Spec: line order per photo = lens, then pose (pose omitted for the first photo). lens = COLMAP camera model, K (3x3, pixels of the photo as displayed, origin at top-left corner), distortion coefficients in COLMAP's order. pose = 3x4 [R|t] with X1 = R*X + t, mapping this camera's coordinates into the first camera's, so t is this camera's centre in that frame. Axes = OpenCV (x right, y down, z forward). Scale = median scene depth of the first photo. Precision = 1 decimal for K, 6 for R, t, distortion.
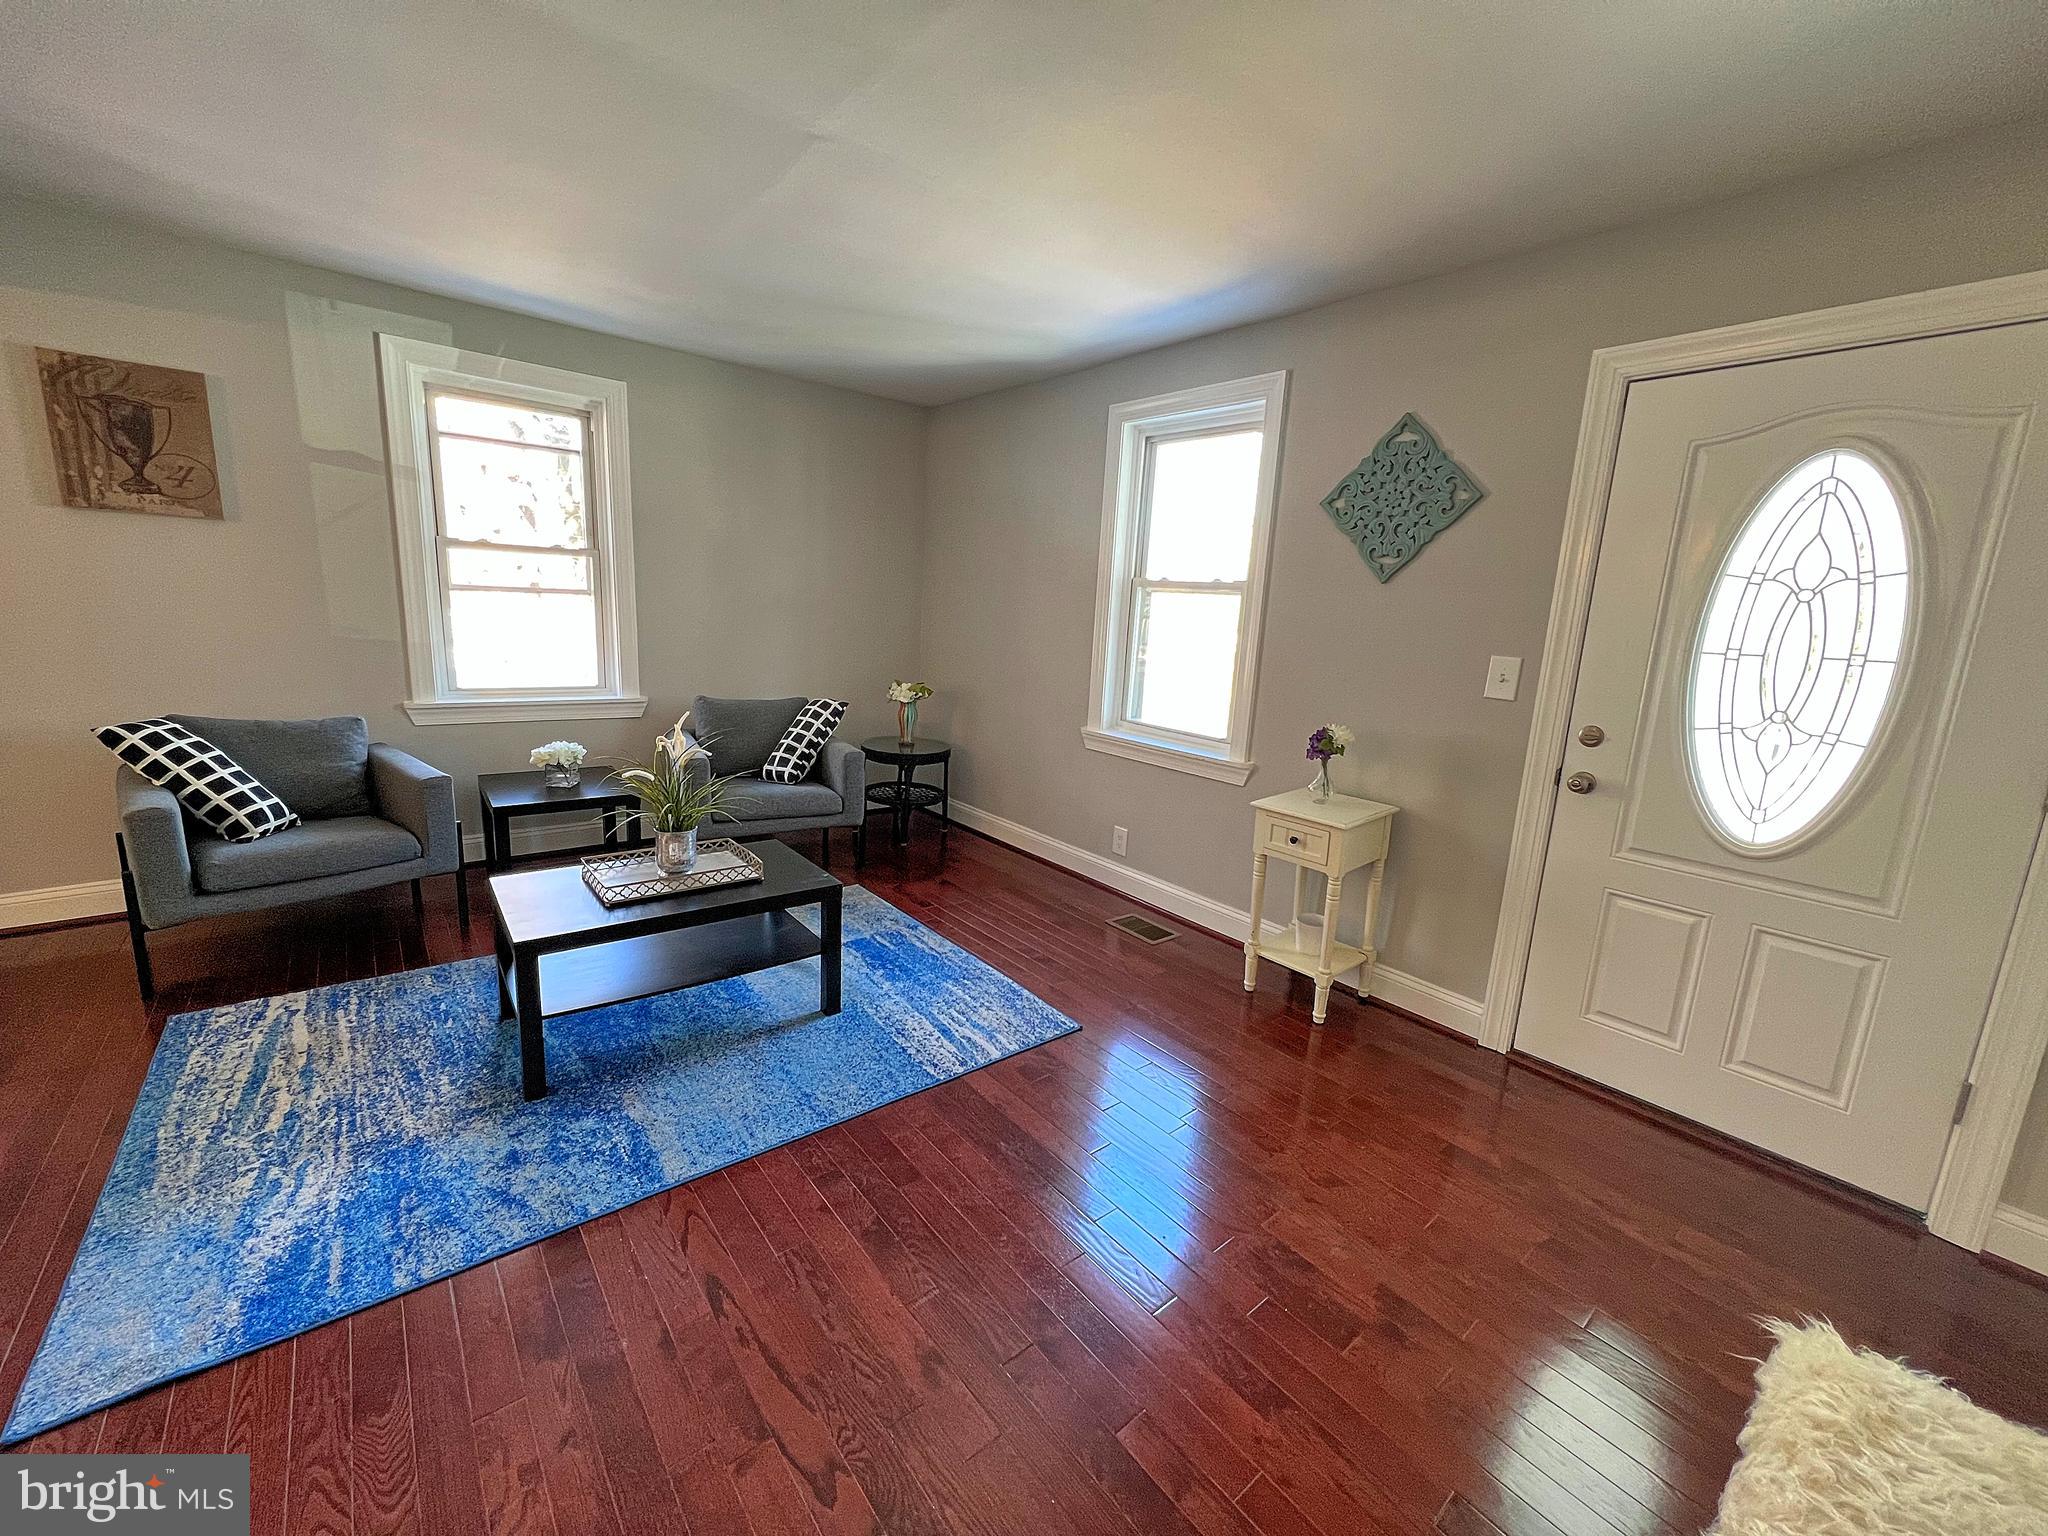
lens RADIAL K [[813.2, 0, 1011.7], [0, 813.2, 769.1], [0, 0, 1]] dist [-0.000285, -0.000416]
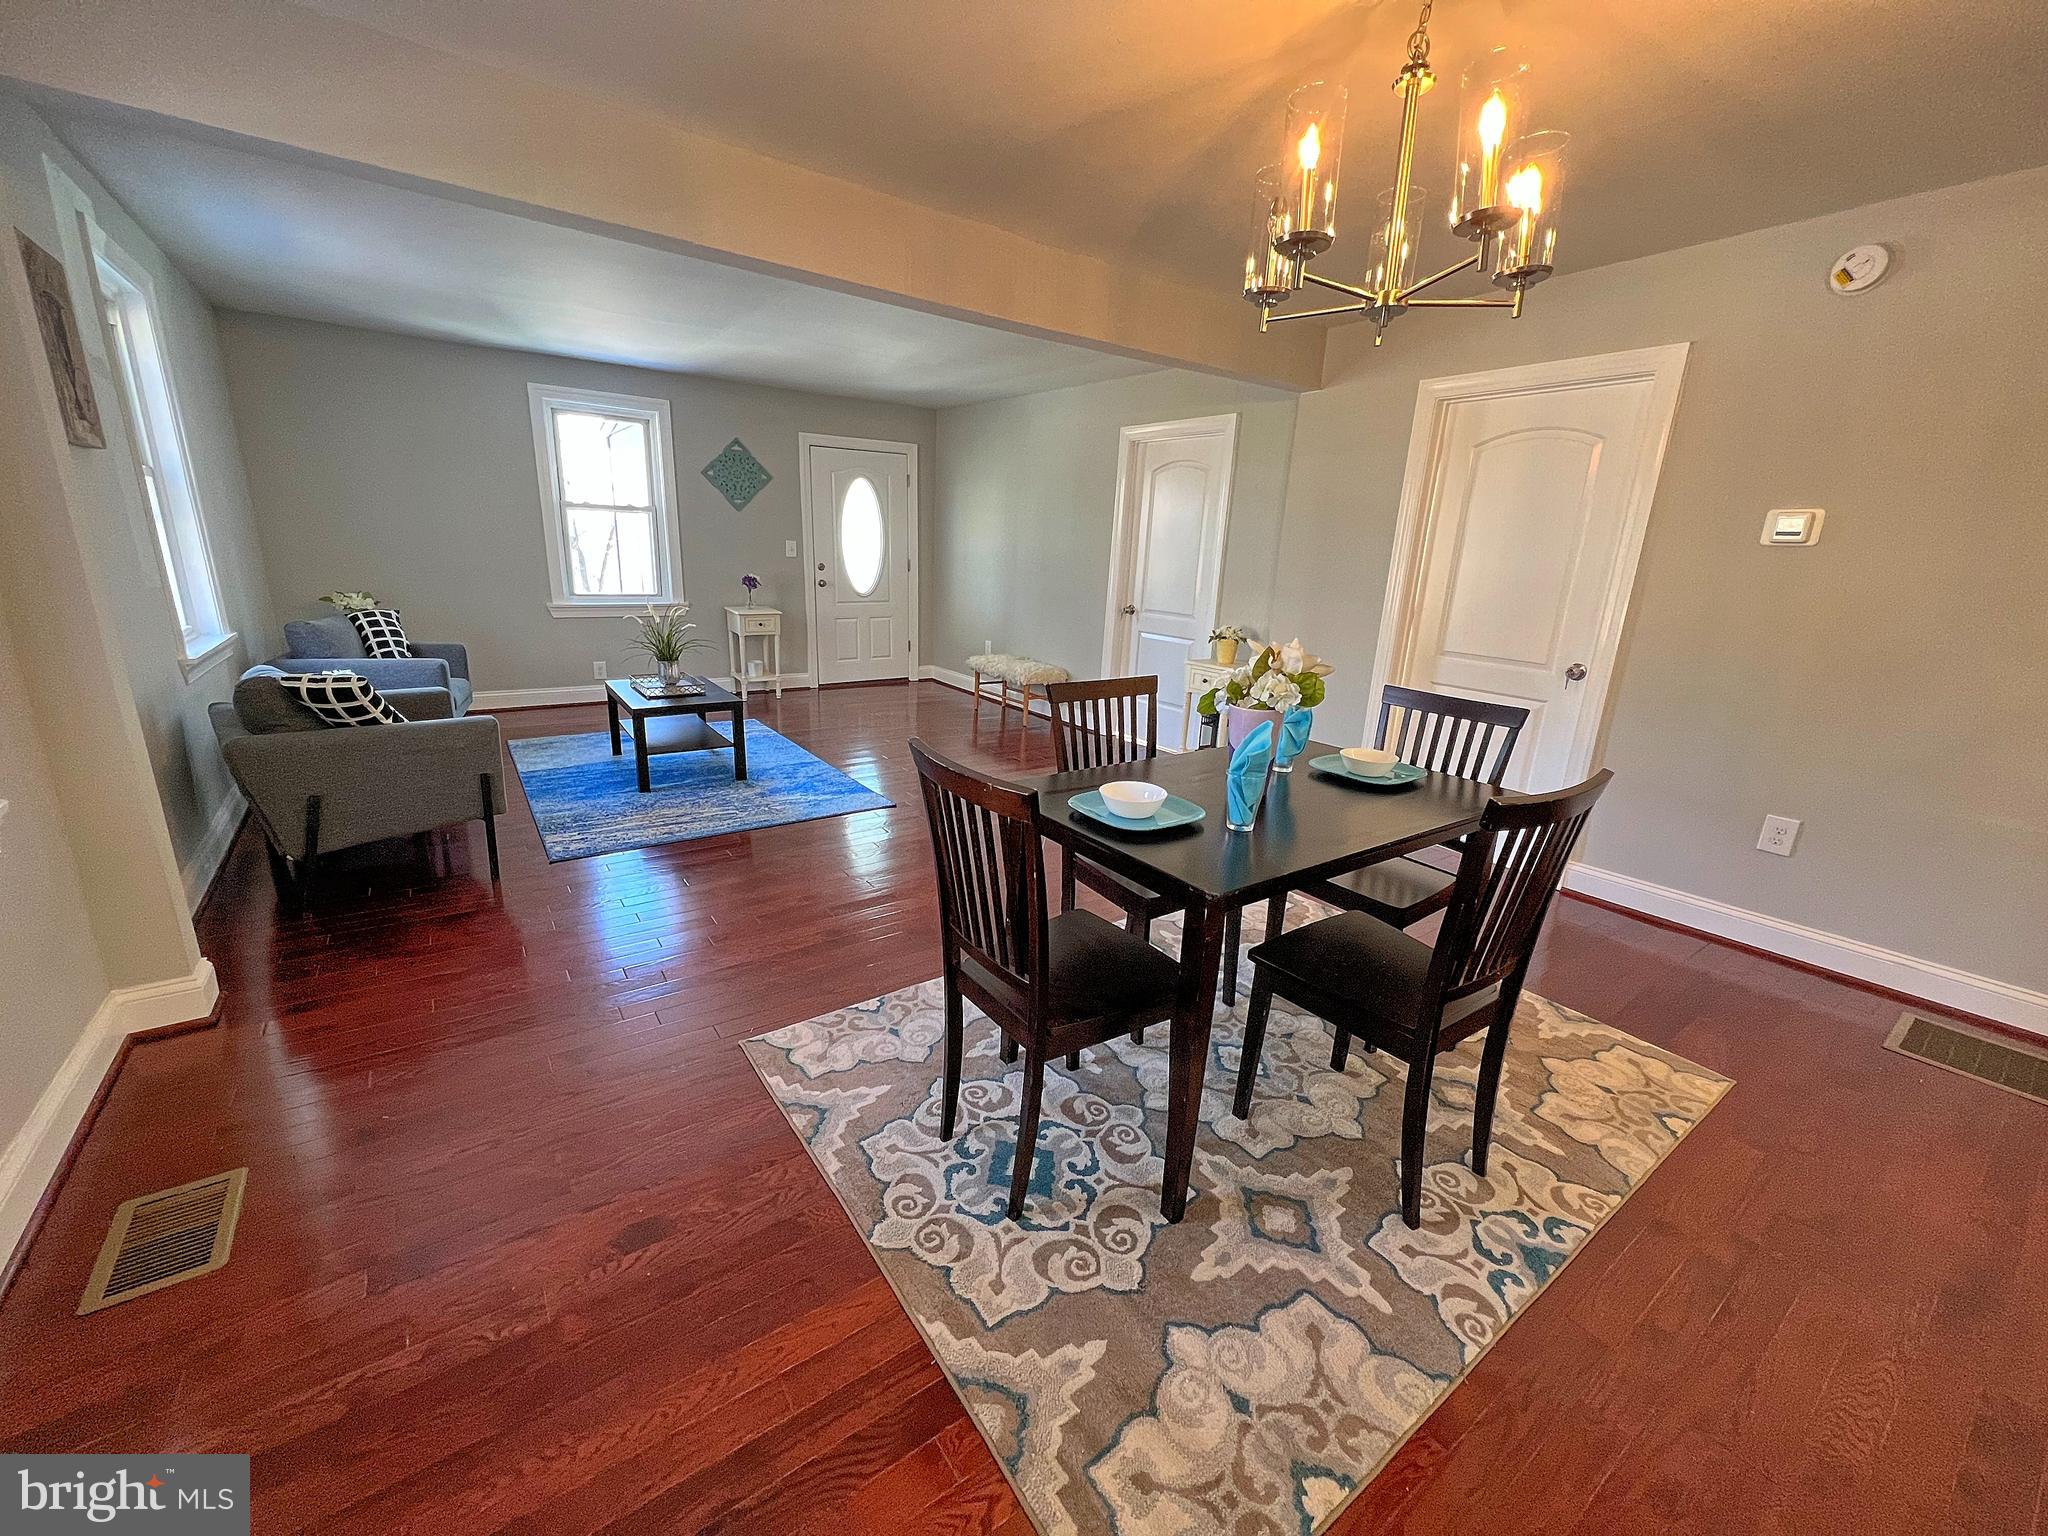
lens RADIAL K [[813.2, 0, 1020.2], [0, 813.2, 767.8], [0, 0, 1]] dist [-0.000285, -0.000416]
pose [[0.072619, -0.319833, 0.944687, -1.942486], [0.164950, 0.937995, 0.304888, -0.116956], [-0.983625, 0.133686, 0.120872, 0.021468]]
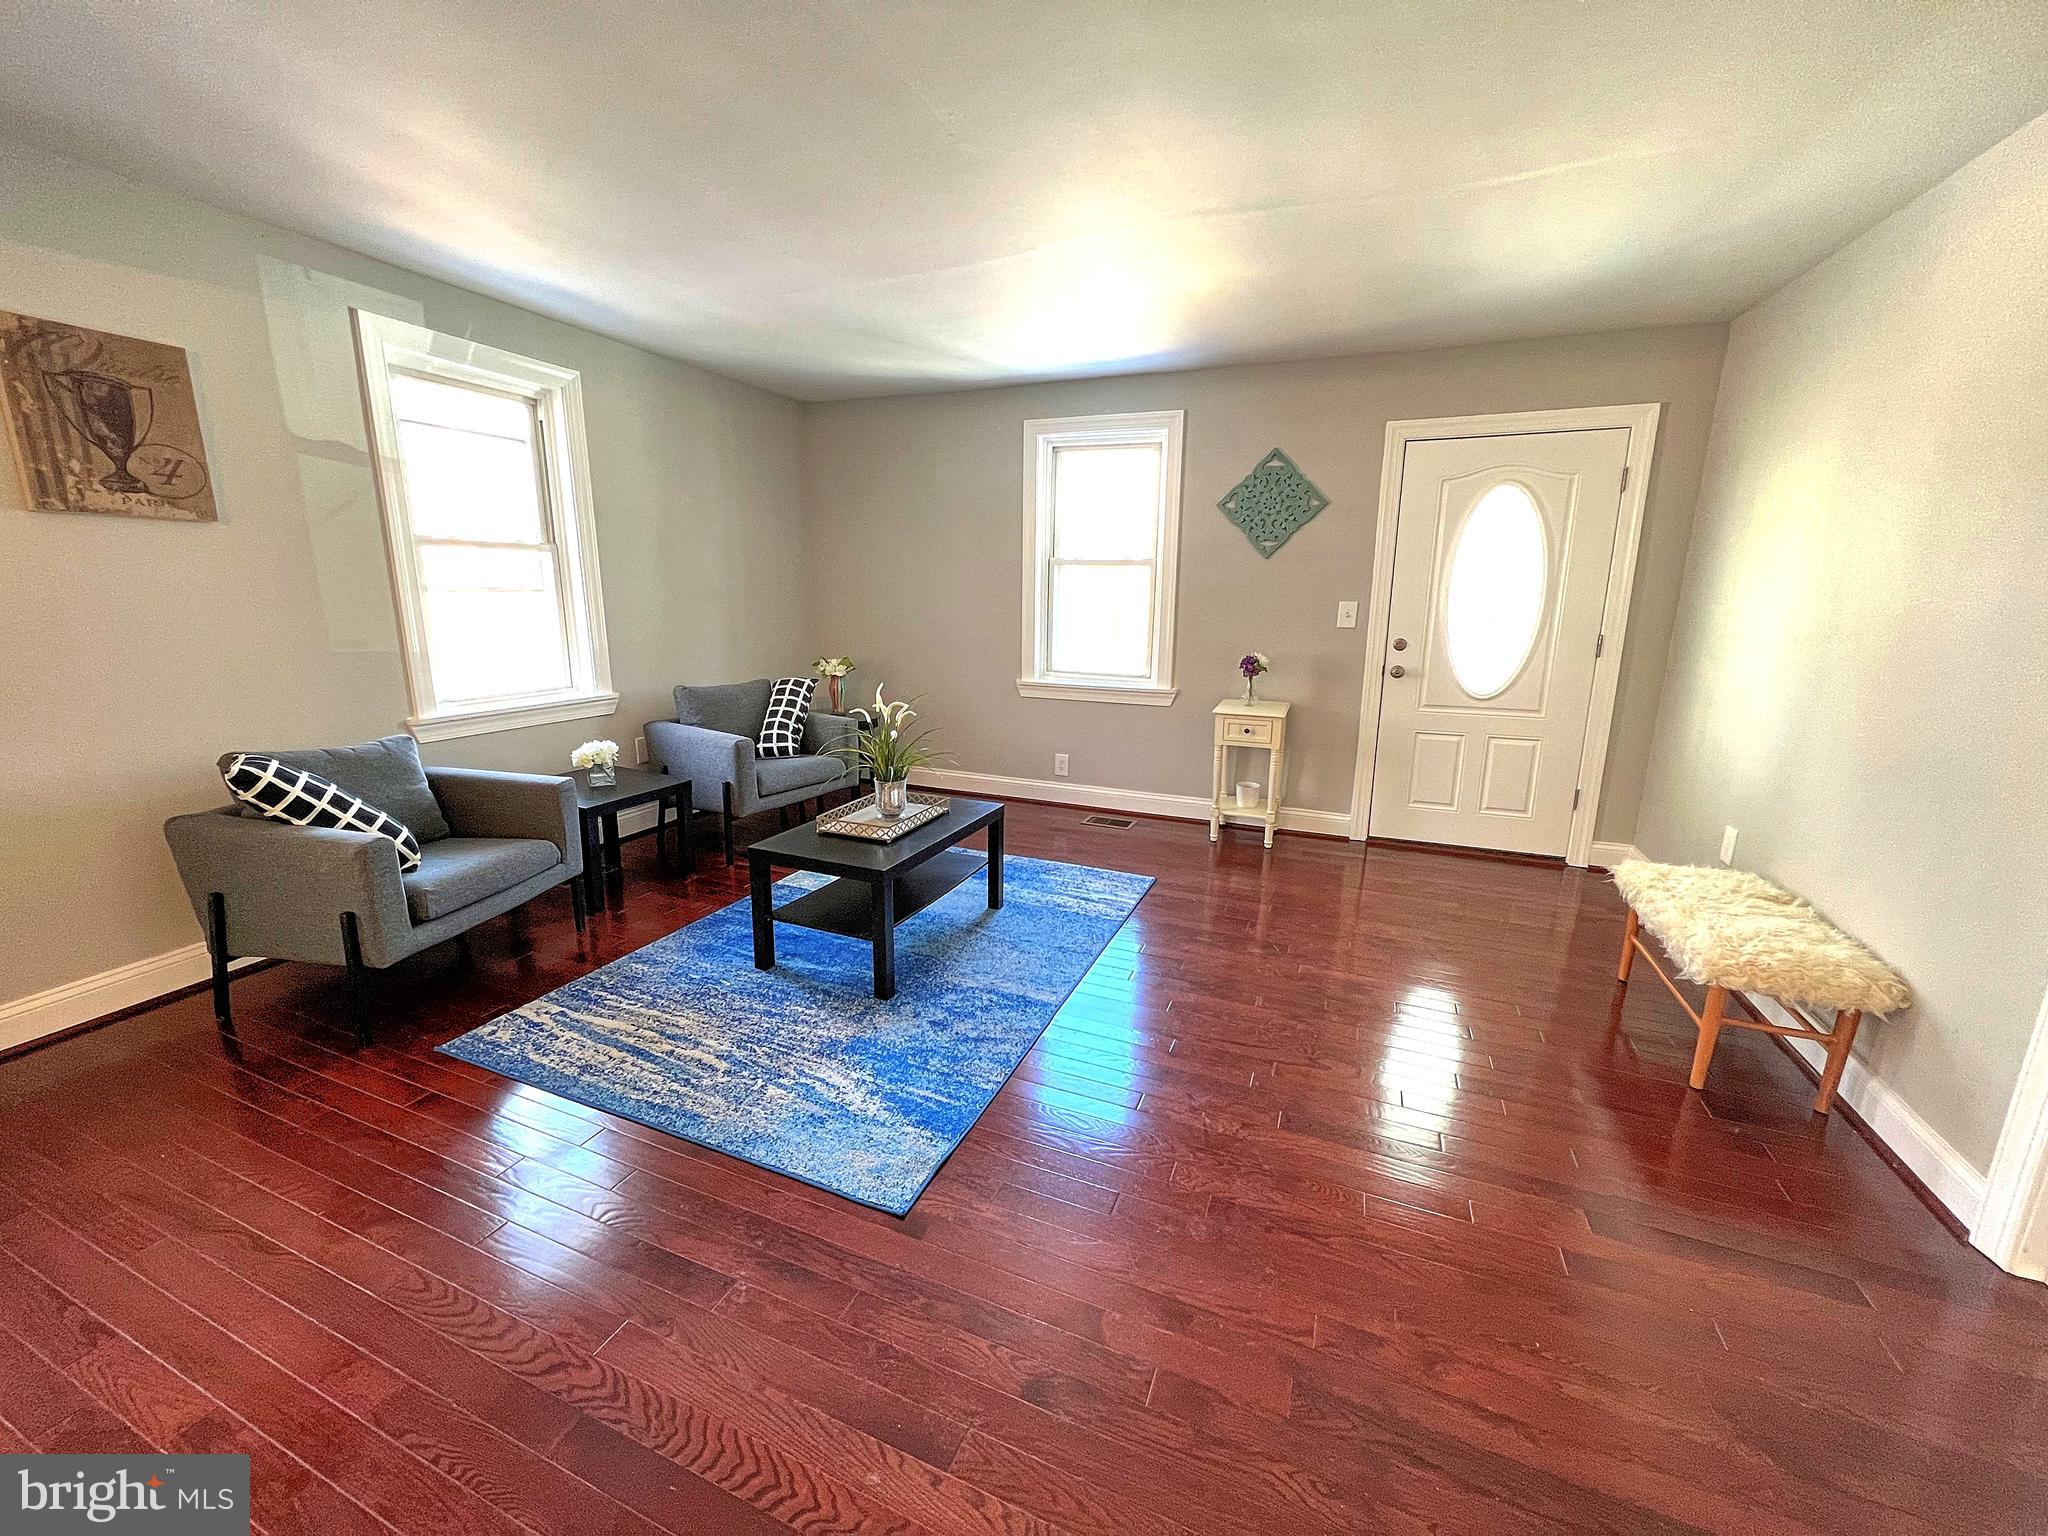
lens RADIAL K [[813.2, 0, 1021.9], [0, 813.2, 767.4], [0, 0, 1]] dist [-0.000285, -0.000416]
pose [[0.880341, -0.145020, 0.451630, -0.703478], [0.129796, 0.989427, 0.064705, 0.002097], [-0.456238, 0.001657, 0.889856, -0.153451]]
